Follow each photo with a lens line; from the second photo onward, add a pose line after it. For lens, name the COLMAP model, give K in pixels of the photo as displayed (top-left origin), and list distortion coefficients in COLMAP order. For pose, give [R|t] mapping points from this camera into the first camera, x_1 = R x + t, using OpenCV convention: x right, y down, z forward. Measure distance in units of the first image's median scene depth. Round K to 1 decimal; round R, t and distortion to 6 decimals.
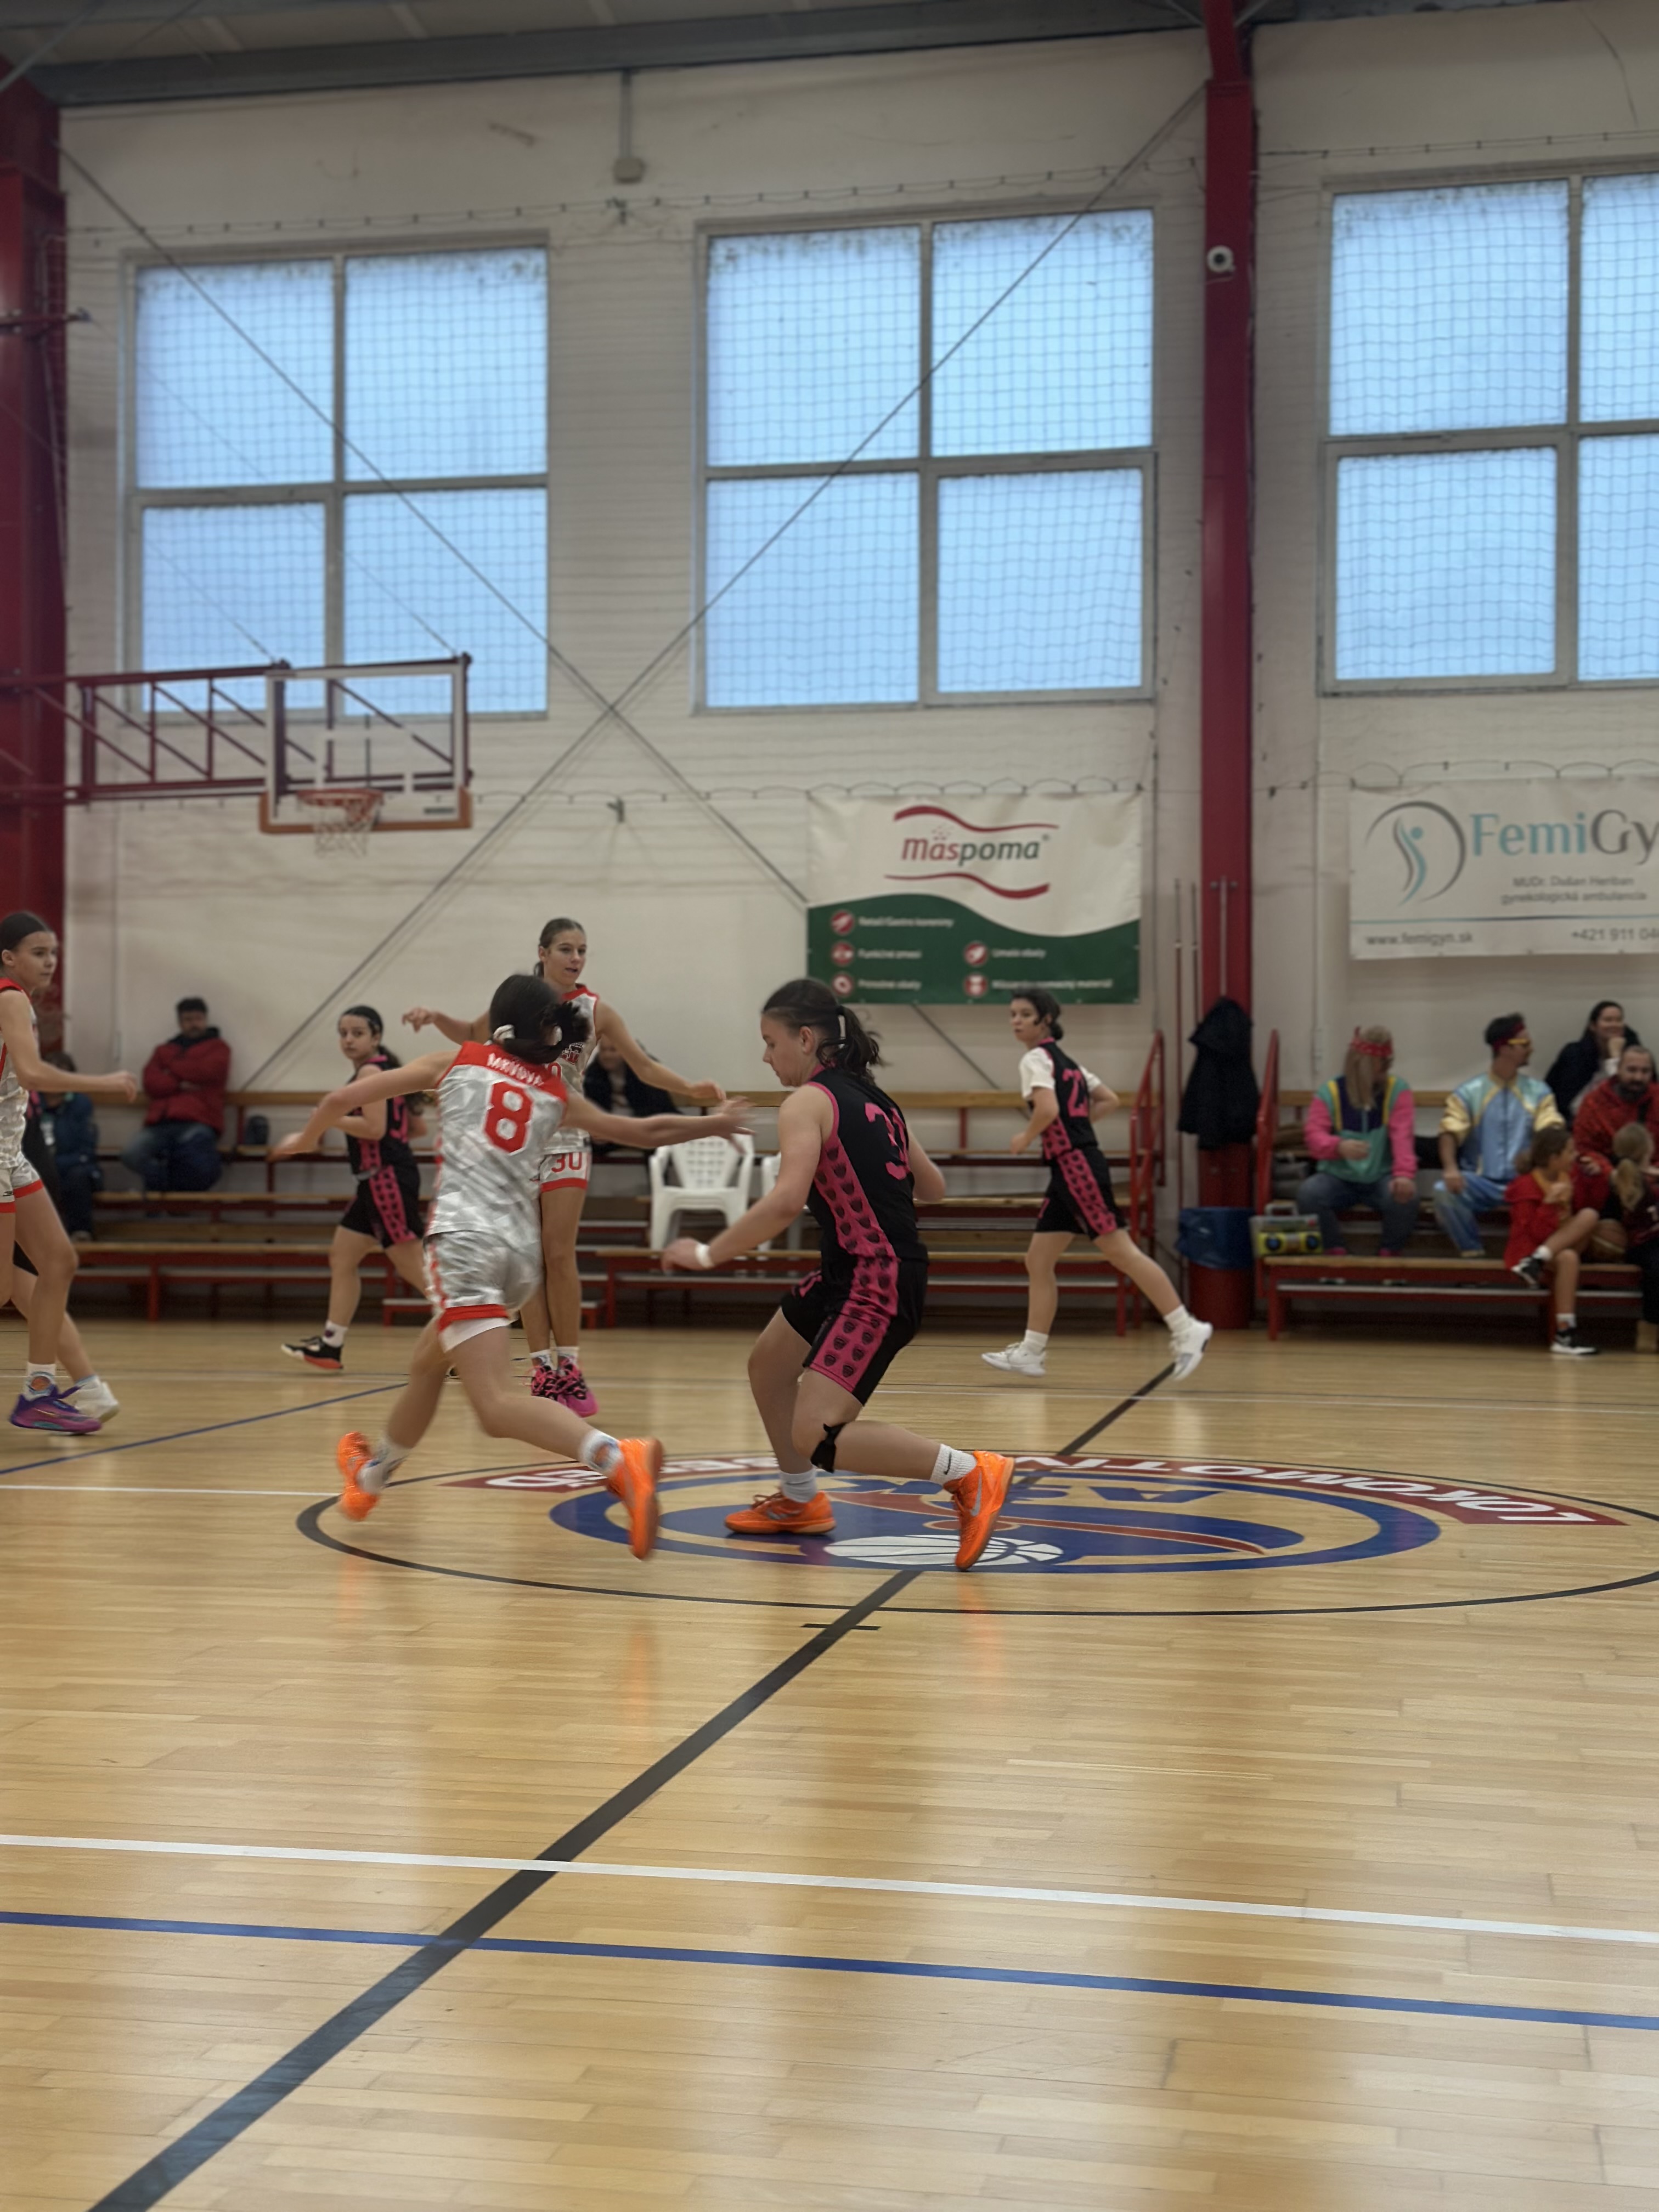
lens RADIAL K [[2988.3, 0, 830.8], [0, 2988.3, 1099.5], [0, 0, 1]] dist [0.033637, 0.000000]
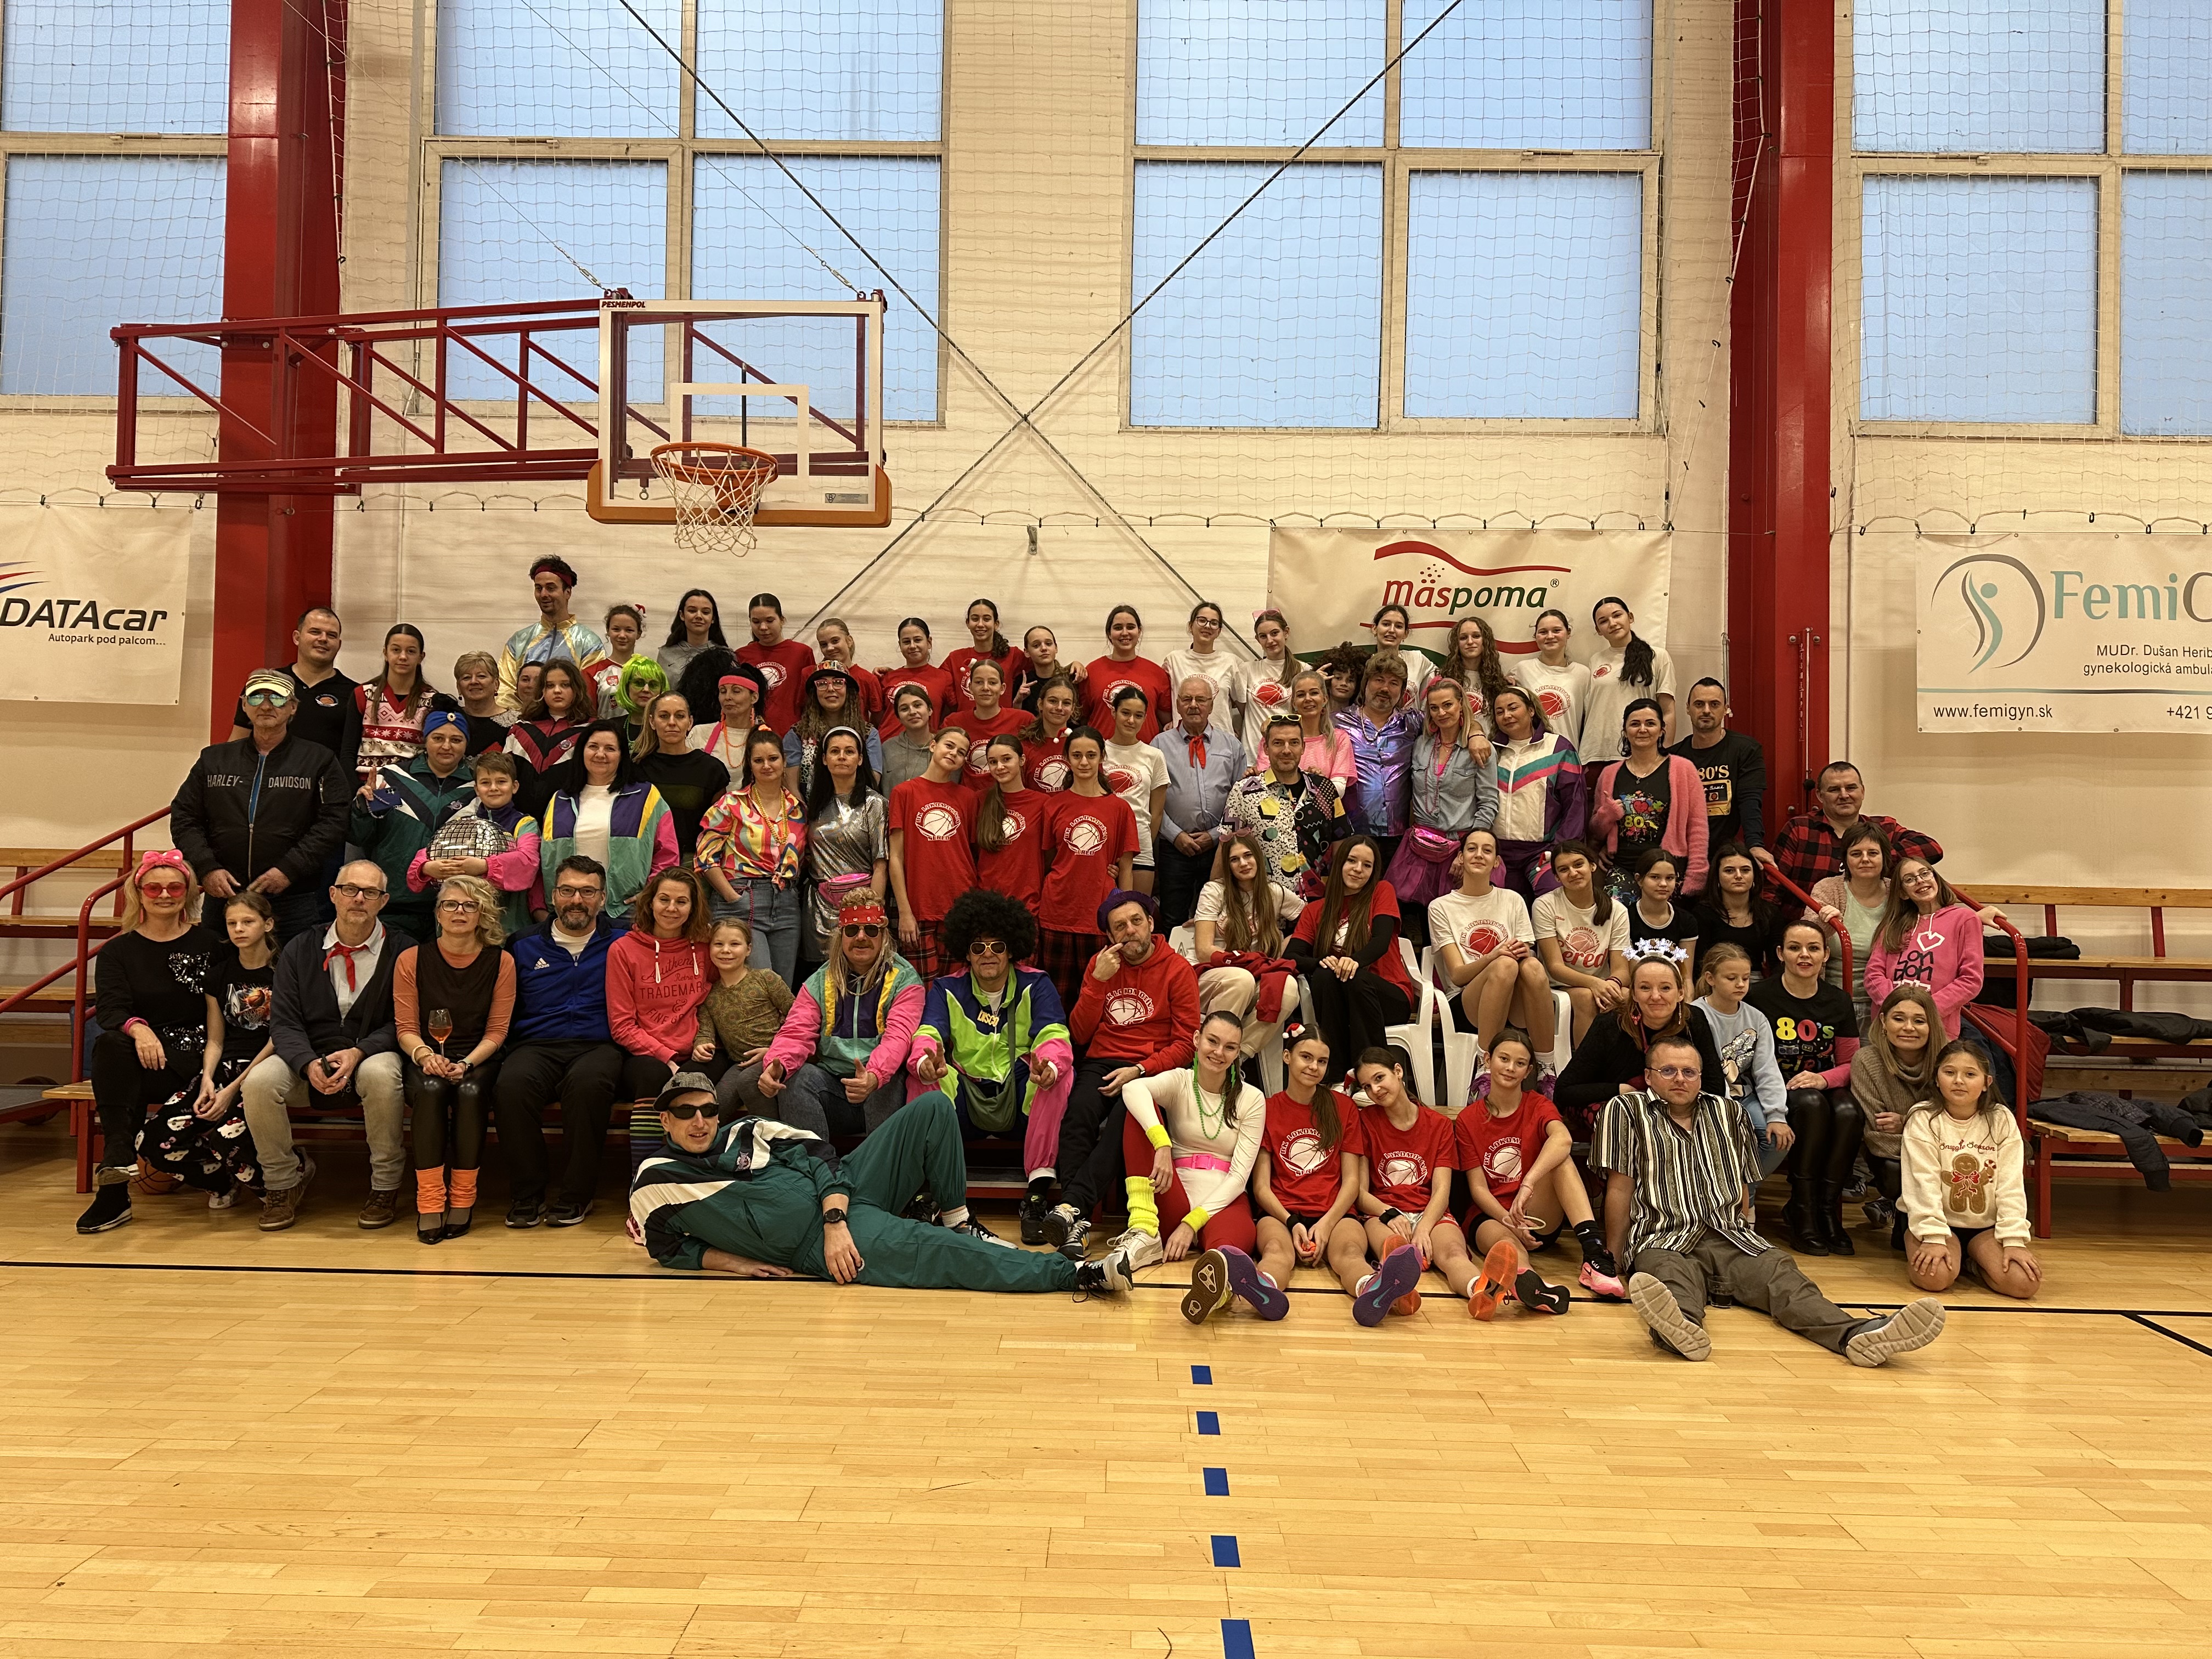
lens RADIAL K [[1358.3, 0, 1115.8], [0, 1358.3, 850.2], [0, 0, 1]] dist [0.000220, -0.004486]
pose [[0.981532, 0.010050, 0.191035, -0.125344], [-0.015163, 0.999564, 0.025318, -0.018868], [-0.190697, -0.027747, 0.981257, 0.637077]]
